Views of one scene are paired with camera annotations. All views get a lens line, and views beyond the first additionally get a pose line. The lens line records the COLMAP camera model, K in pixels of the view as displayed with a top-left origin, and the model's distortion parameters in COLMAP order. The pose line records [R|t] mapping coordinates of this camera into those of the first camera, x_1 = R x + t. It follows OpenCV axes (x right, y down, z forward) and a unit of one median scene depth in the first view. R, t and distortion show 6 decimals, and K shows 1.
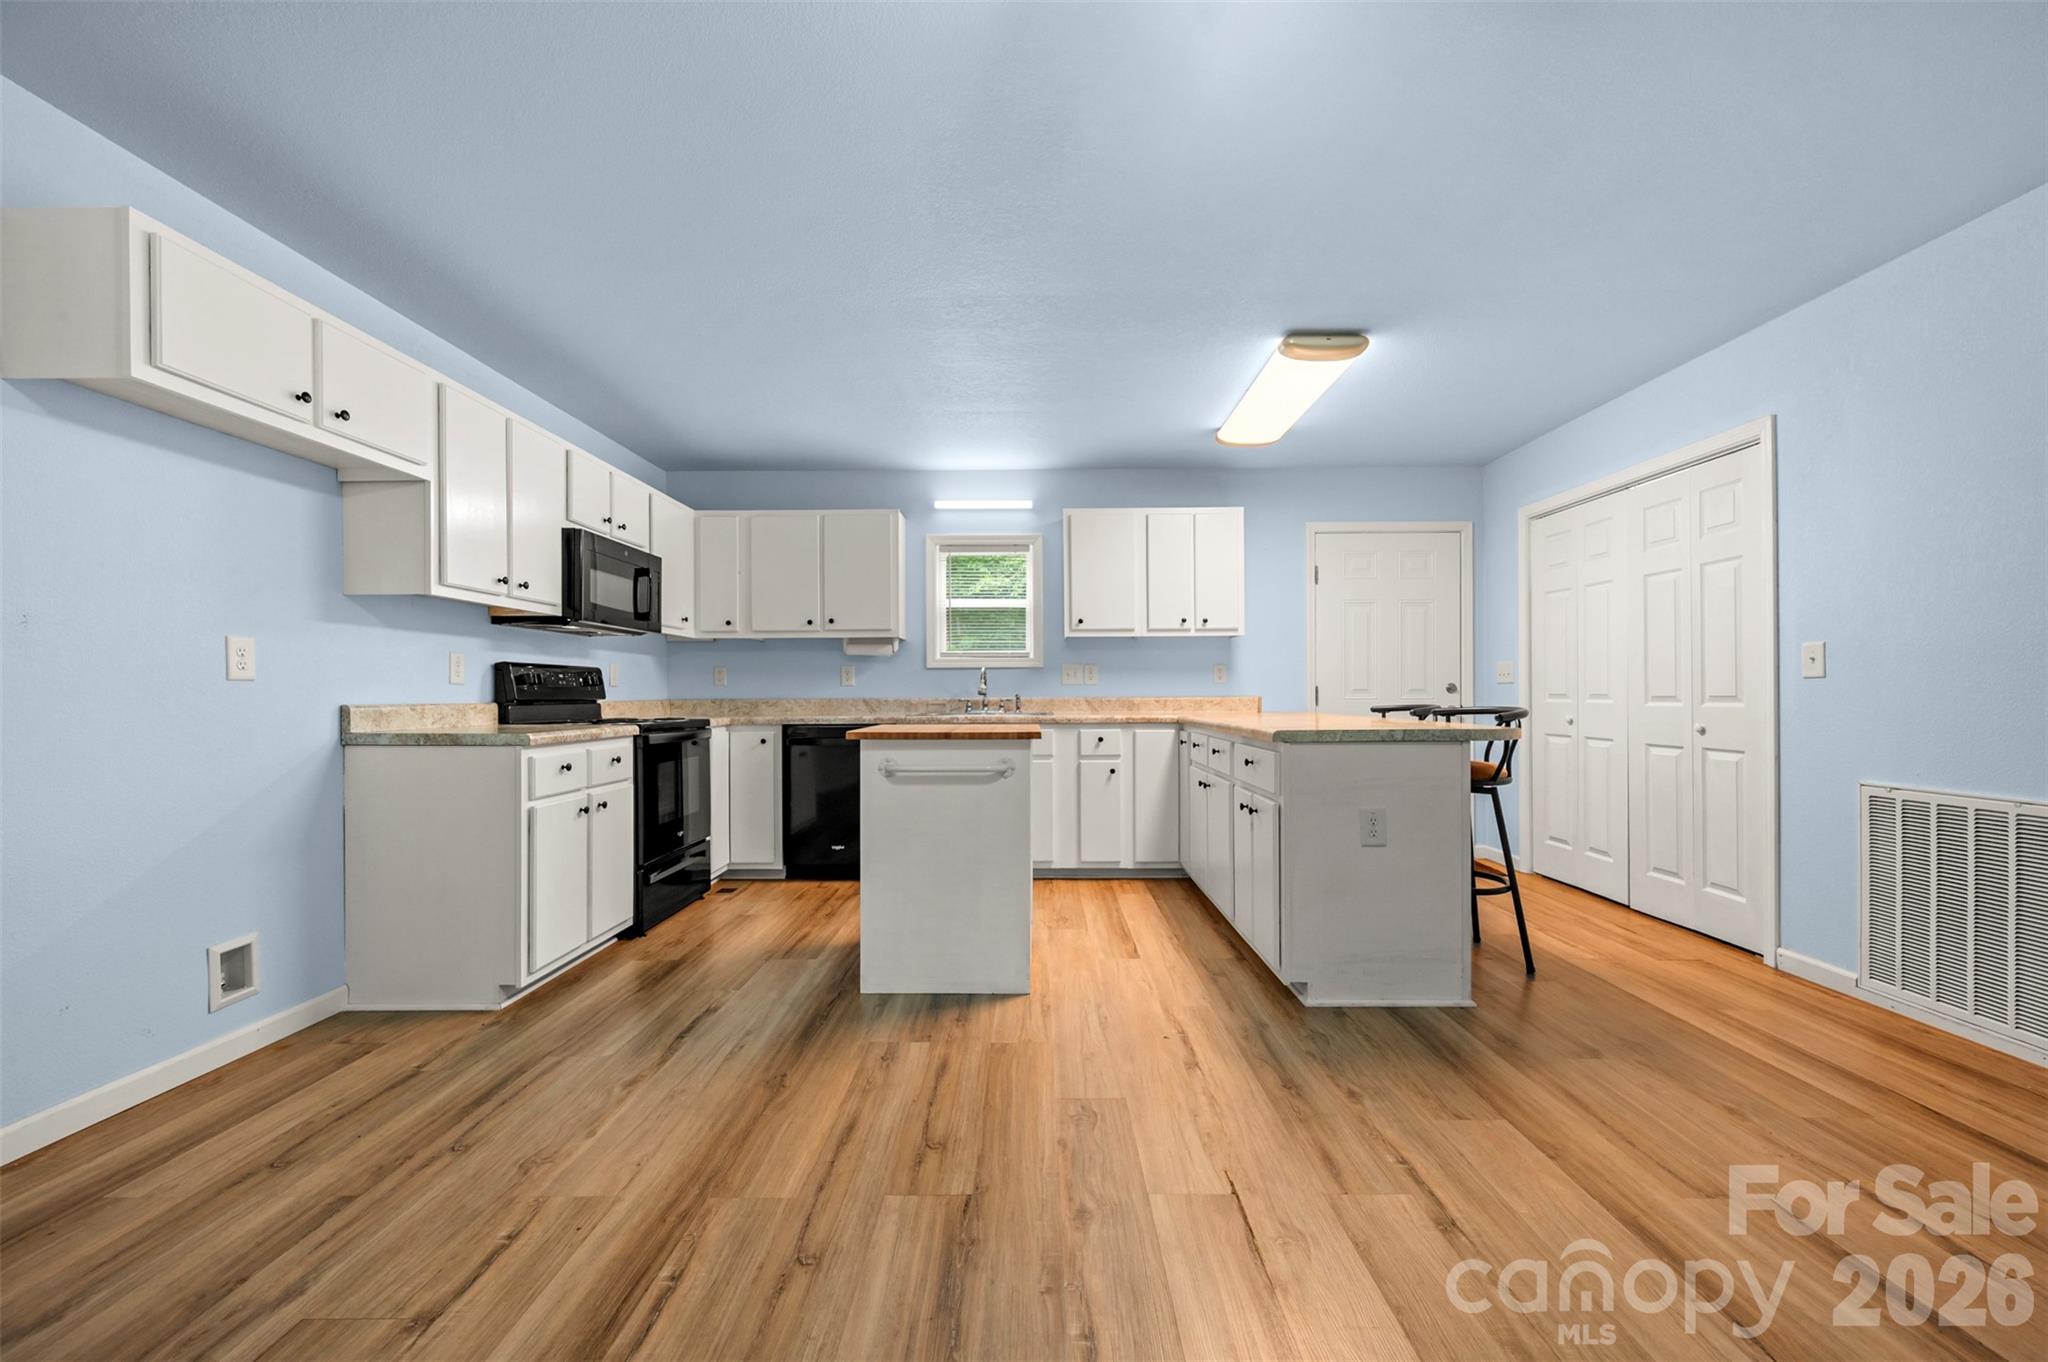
lens RADIAL K [[821.6, 0, 1027.7], [0, 821.6, 692.0], [0, 0, 1]] dist [0.001337, 0.000435]
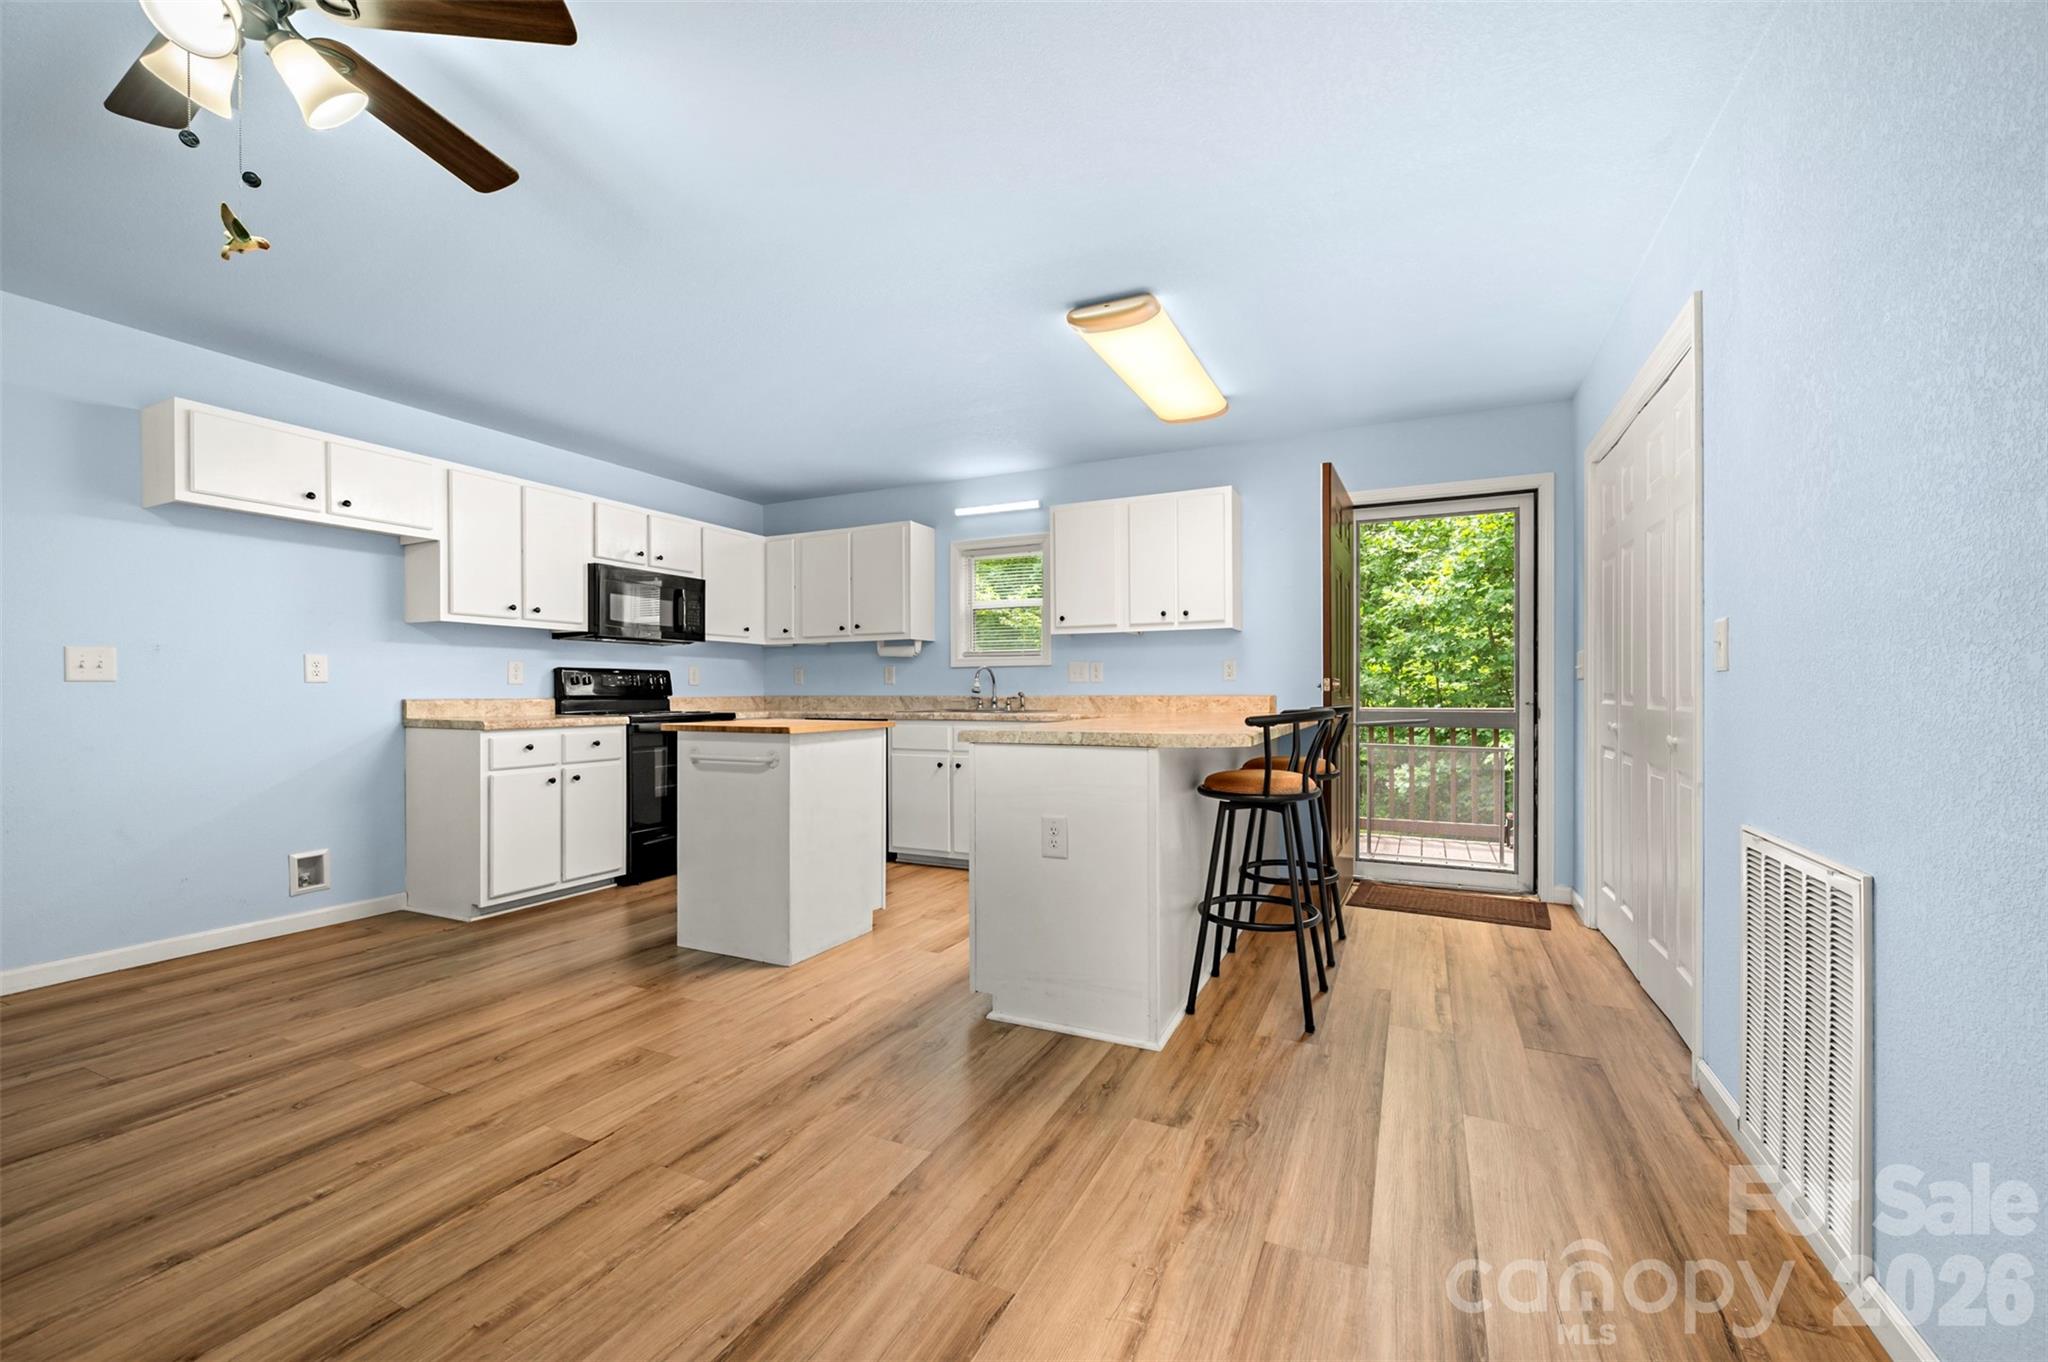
lens RADIAL K [[821.6, 0, 1027.7], [0, 821.6, 692.0], [0, 0, 1]] dist [0.001337, 0.000435]
pose [[0.906493, 0.001824, -0.422217, 0.609926], [-0.000062, 0.999991, 0.004187, -0.002366], [0.422221, -0.003769, 0.906485, 0.116680]]
